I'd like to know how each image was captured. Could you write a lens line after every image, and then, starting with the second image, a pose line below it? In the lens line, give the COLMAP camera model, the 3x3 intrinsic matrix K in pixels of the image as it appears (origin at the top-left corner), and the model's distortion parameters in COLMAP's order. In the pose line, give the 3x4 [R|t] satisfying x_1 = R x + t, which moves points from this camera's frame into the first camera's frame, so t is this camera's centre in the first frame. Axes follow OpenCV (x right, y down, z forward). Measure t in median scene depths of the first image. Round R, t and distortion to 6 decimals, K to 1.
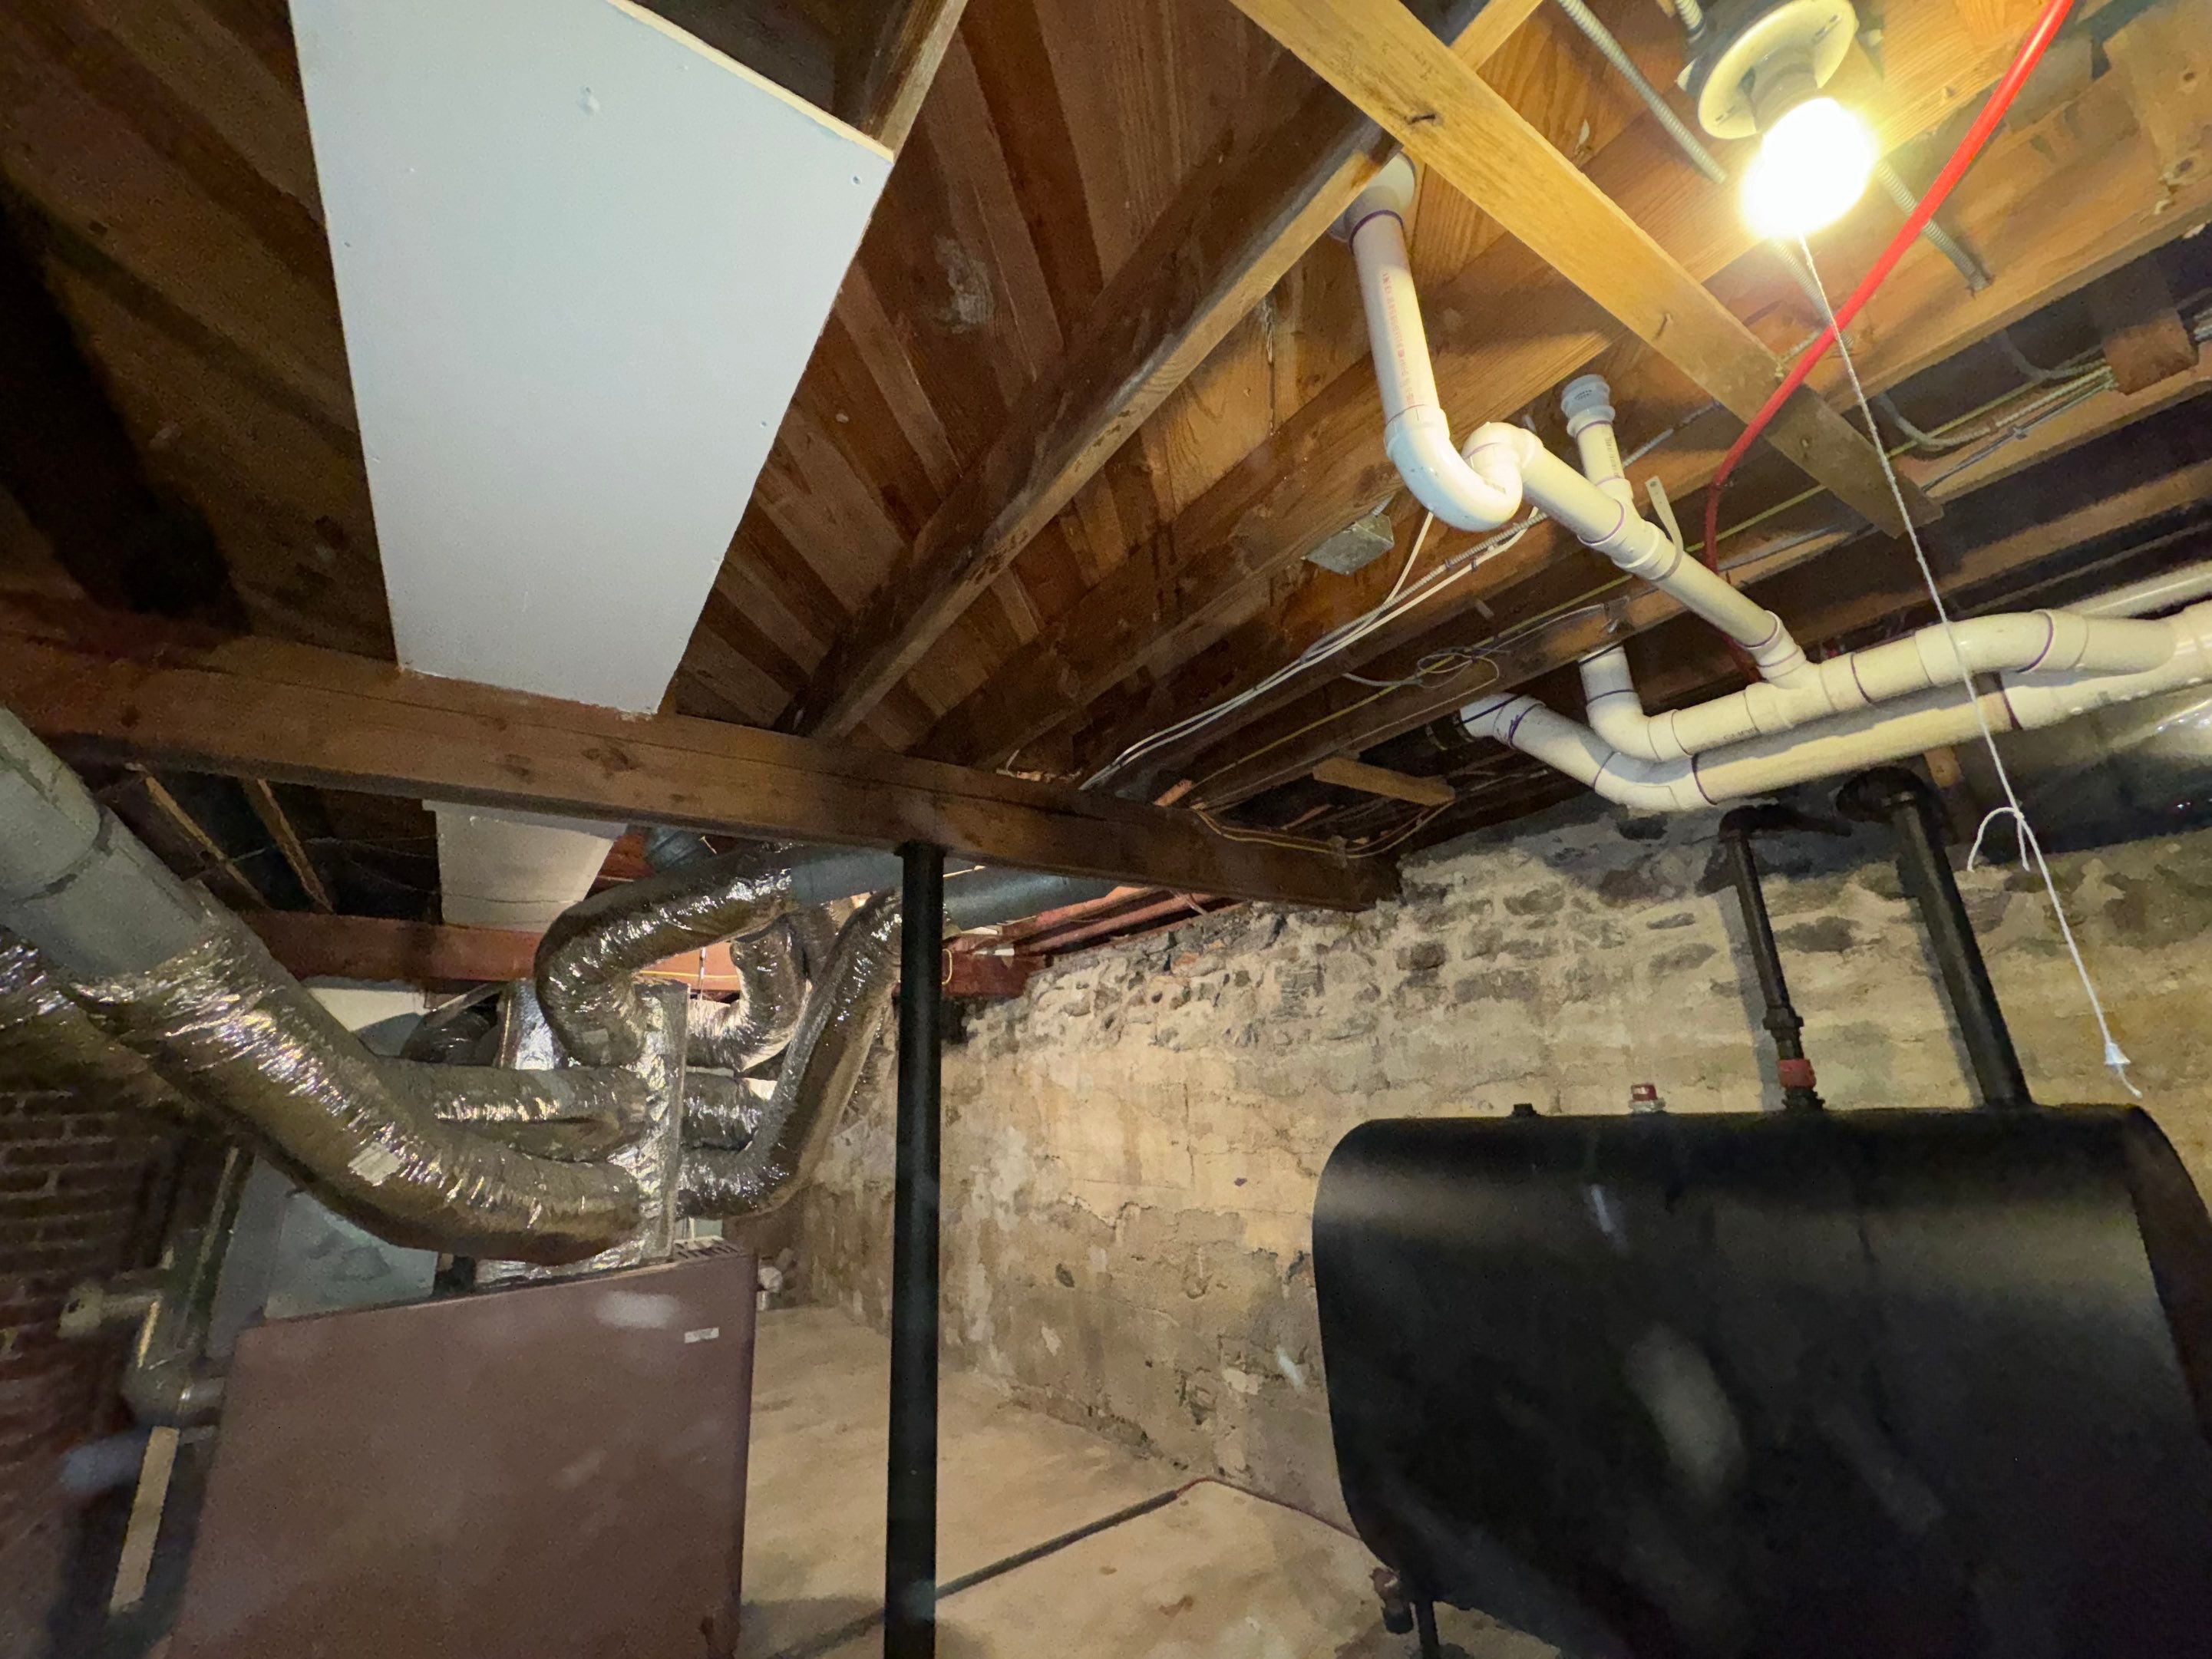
lens RADIAL K [[875.9, 0, 1104.4], [0, 875.9, 824.0], [0, 0, 1]] dist [-0.001276, 0.000441]
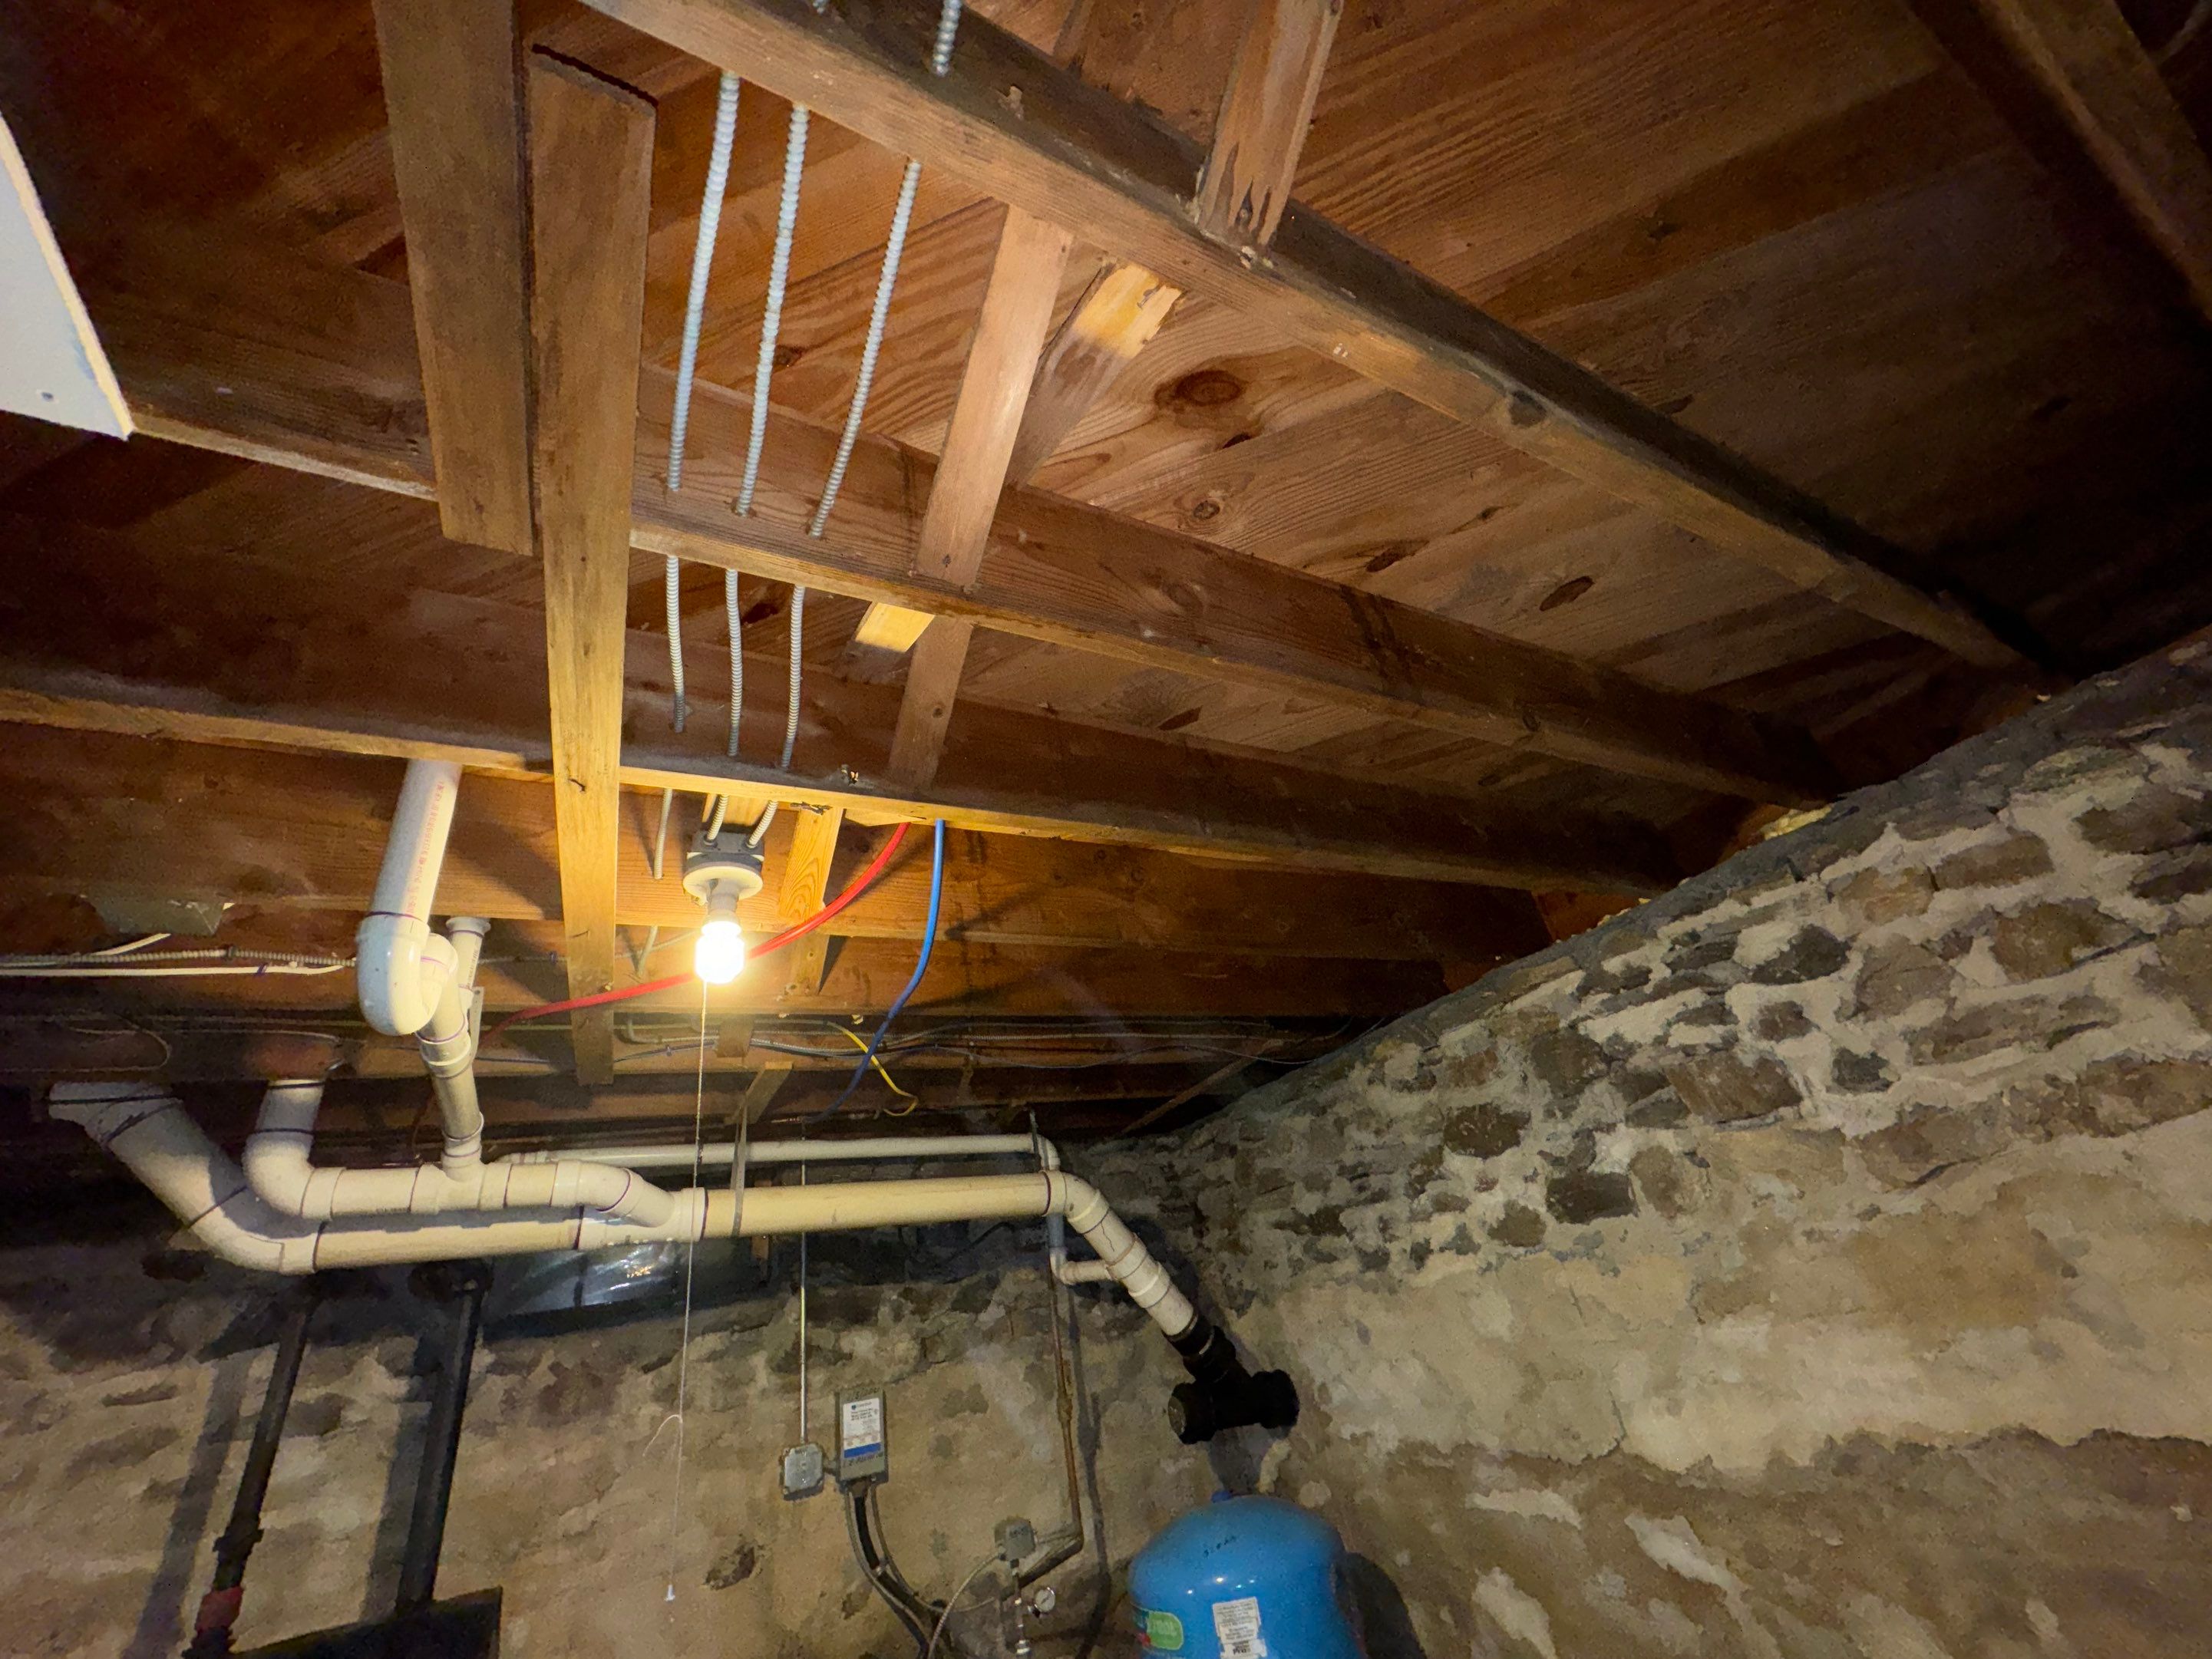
lens RADIAL K [[875.9, 0, 1108.8], [0, 875.9, 823.7], [0, 0, 1]] dist [-0.001276, 0.000441]
pose [[0.125992, 0.526264, 0.840935, -0.290726], [-0.149256, 0.848097, -0.508384, -0.083121], [-0.980739, -0.061462, 0.185402, -0.029269]]
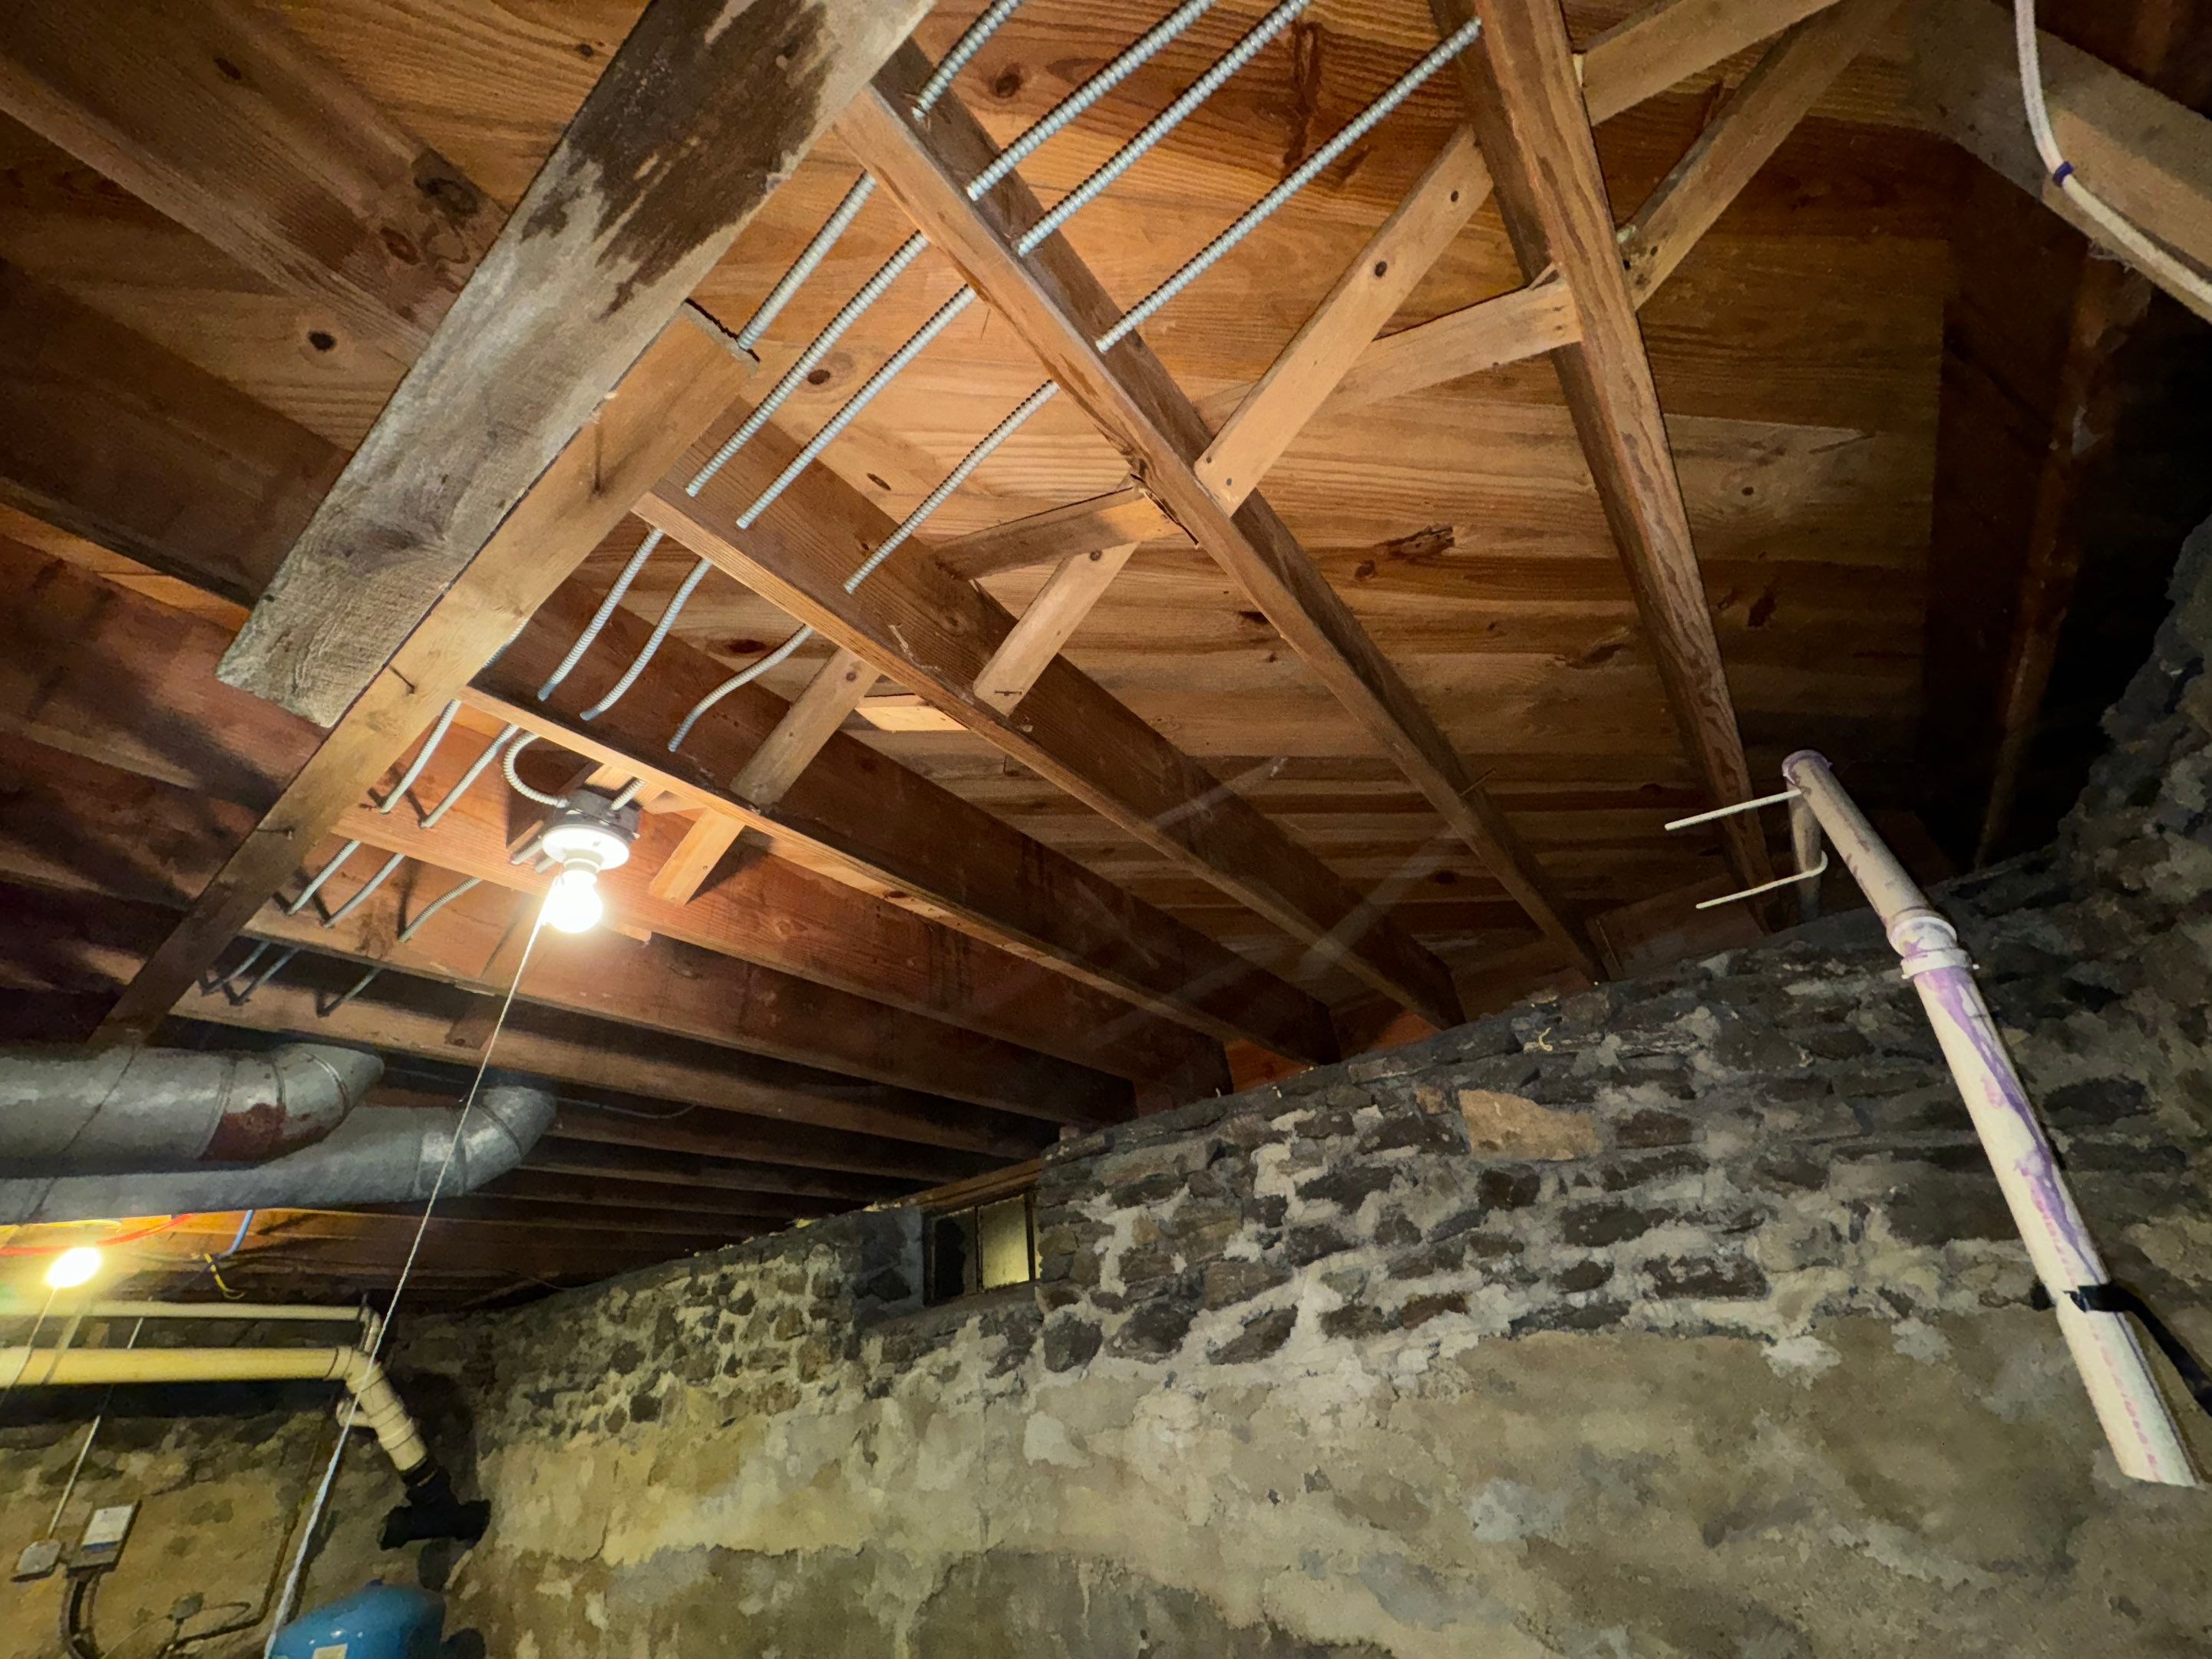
lens RADIAL K [[875.9, 0, 1106.1], [0, 875.9, 826.7], [0, 0, 1]] dist [-0.001276, 0.000441]
pose [[-0.299551, 0.580908, 0.756846, -1.726693], [-0.182205, 0.743841, -0.643041, -0.233845], [-0.936520, -0.330525, -0.116974, -0.792796]]
